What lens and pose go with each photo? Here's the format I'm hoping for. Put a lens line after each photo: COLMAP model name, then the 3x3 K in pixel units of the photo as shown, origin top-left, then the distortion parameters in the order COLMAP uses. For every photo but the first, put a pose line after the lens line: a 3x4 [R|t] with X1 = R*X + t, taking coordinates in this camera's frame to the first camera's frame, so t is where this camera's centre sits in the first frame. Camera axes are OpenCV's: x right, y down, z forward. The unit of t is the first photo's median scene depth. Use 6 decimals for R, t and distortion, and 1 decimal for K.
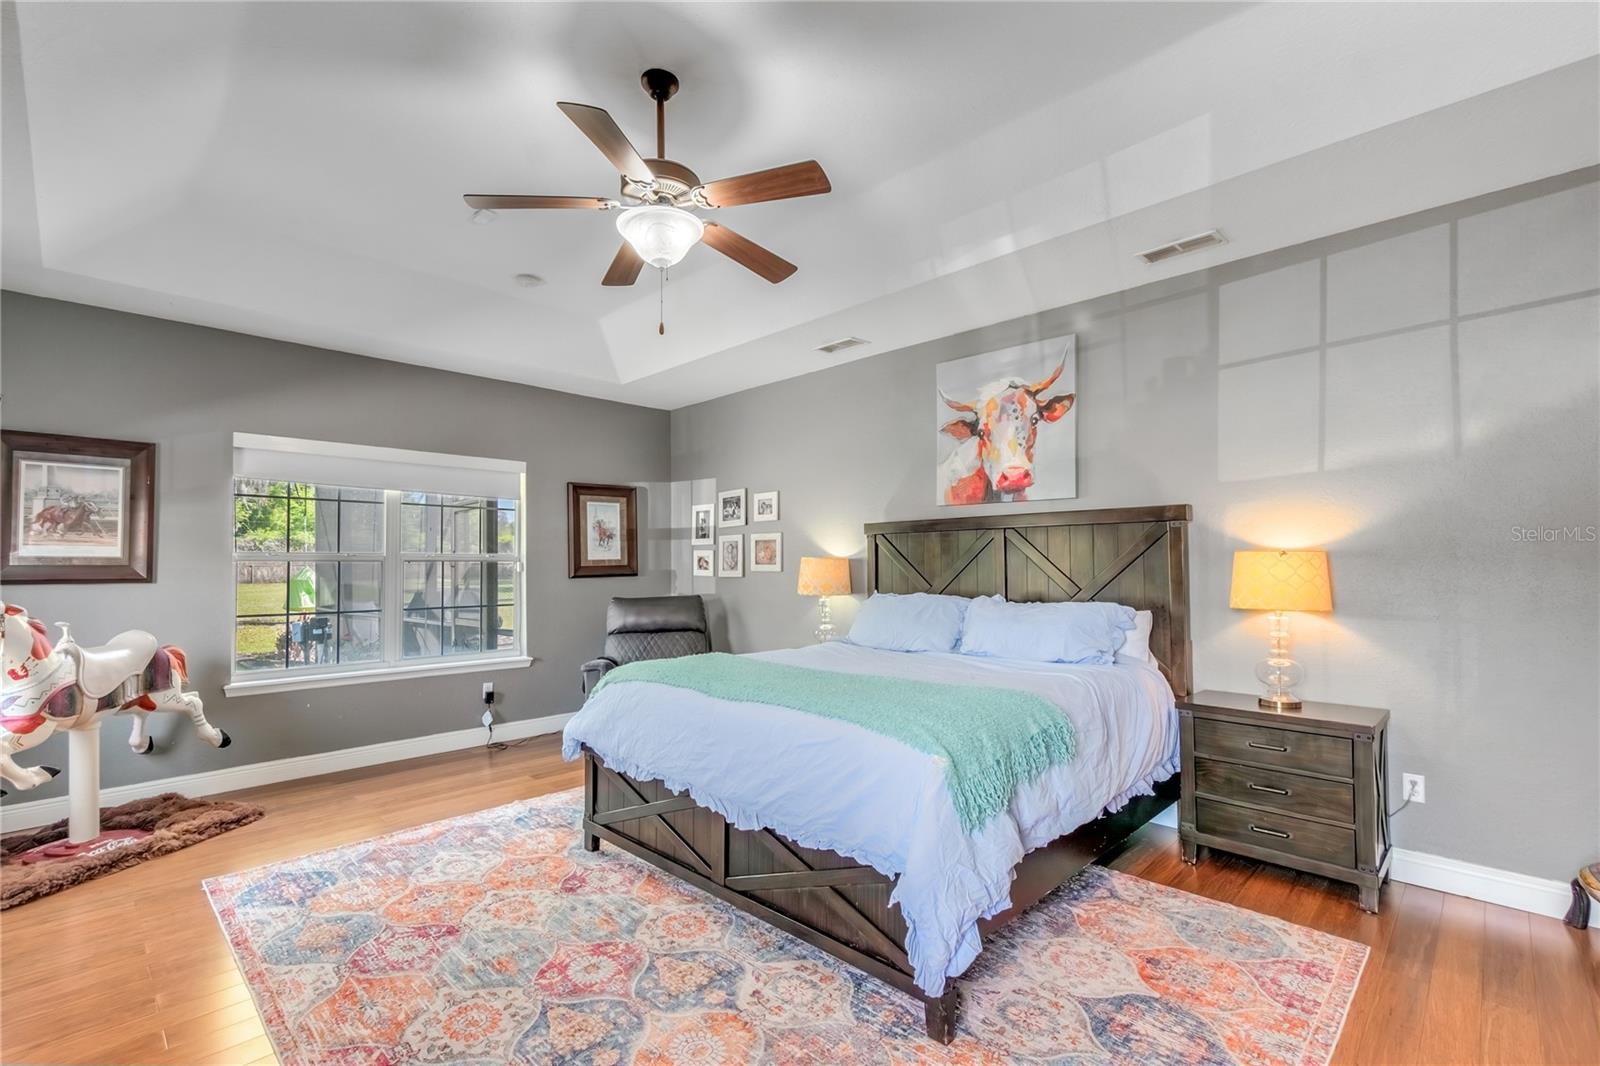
lens RADIAL K [[723.0, 0, 808.3], [0, 723.0, 541.2], [0, 0, 1]] dist [0.000427, 0.000400]
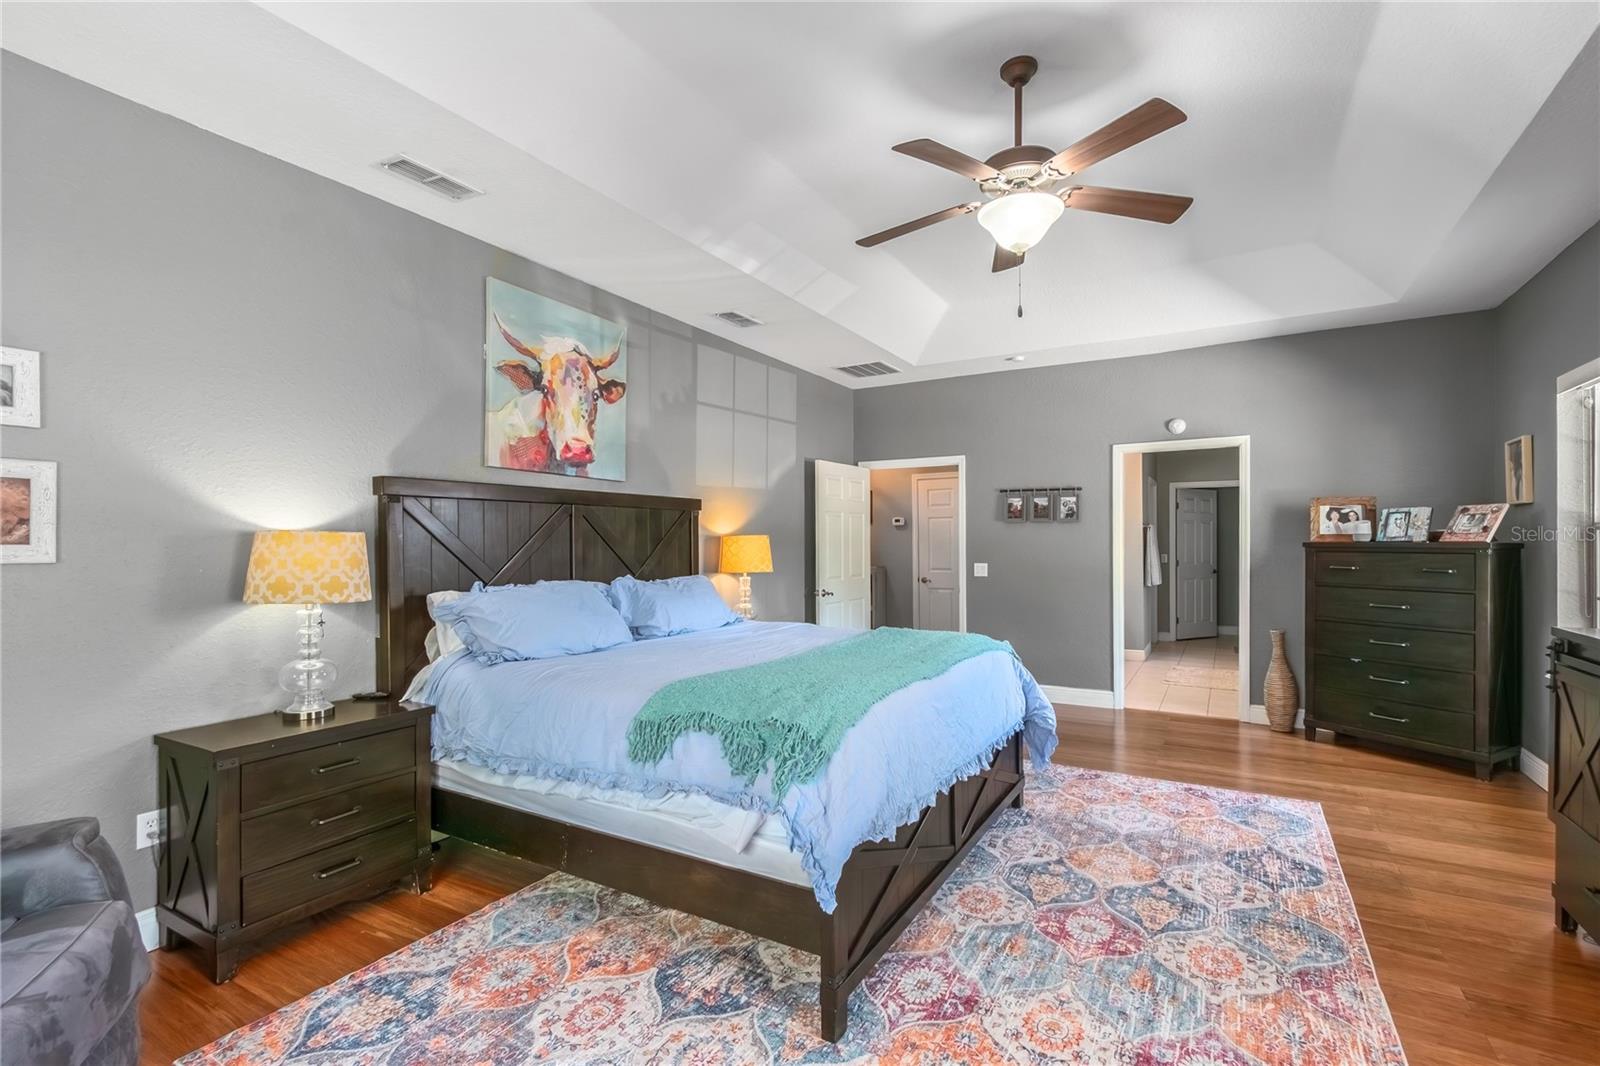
lens RADIAL K [[723.0, 0, 808.3], [0, 723.0, 541.2], [0, 0, 1]] dist [0.000427, 0.000400]
pose [[-0.243967, 0.006447, 0.969762, -0.717926], [-0.025200, 0.999598, -0.012985, 0.034233], [-0.969456, -0.027606, -0.243707, 0.981753]]
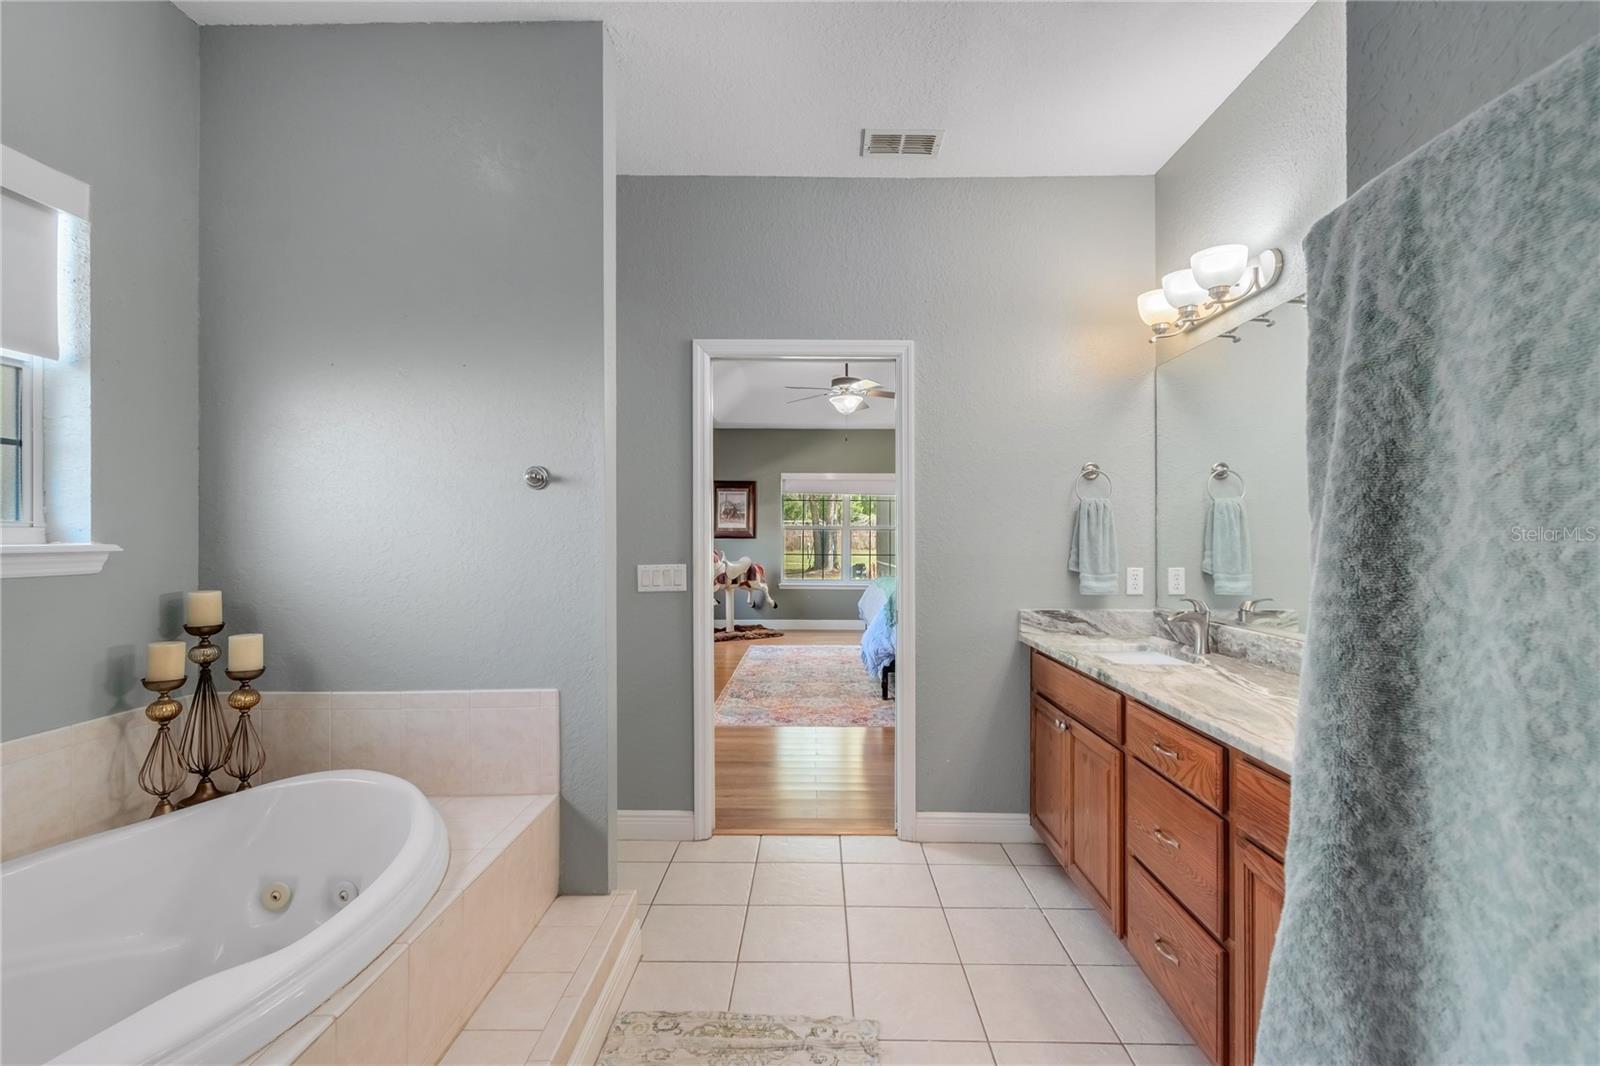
lens RADIAL K [[723.0, 0, 808.3], [0, 723.0, 541.2], [0, 0, 1]] dist [0.000427, 0.000400]
pose [[0.694608, 0.012188, -0.719286, 1.014507], [0.014016, 0.999437, 0.030470, -0.005601], [0.719252, -0.031246, 0.694046, -0.586335]]
